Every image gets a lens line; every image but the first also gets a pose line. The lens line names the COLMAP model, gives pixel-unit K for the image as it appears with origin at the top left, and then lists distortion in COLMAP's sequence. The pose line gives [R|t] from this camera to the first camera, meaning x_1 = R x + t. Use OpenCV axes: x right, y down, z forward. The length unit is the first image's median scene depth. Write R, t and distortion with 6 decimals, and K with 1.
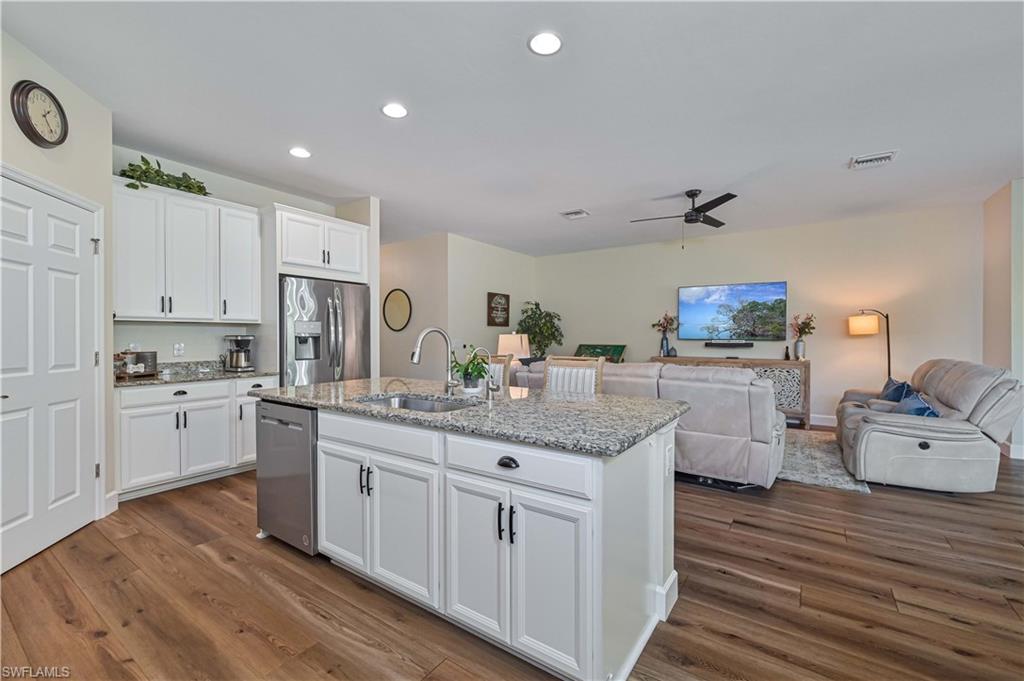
lens RADIAL K [[430.4, 0, 513.2], [0, 430.4, 338.6], [0, 0, 1]] dist [0.001090, -0.000223]
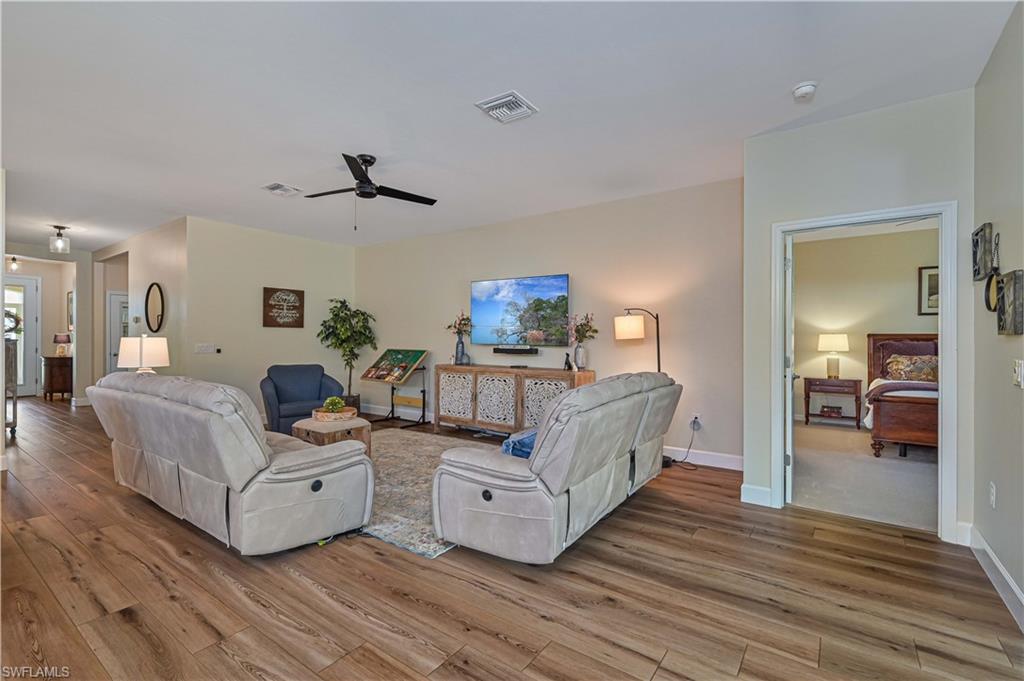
lens RADIAL K [[458.2, 0, 513.8], [0, 458.2, 338.2], [0, 0, 1]] dist [0.002347, -0.000474]
pose [[0.999868, 0.004707, -0.015581, 0.755085], [-0.004804, 0.999969, -0.006214, -0.006902], [0.015551, 0.006288, 0.999859, 0.175768]]
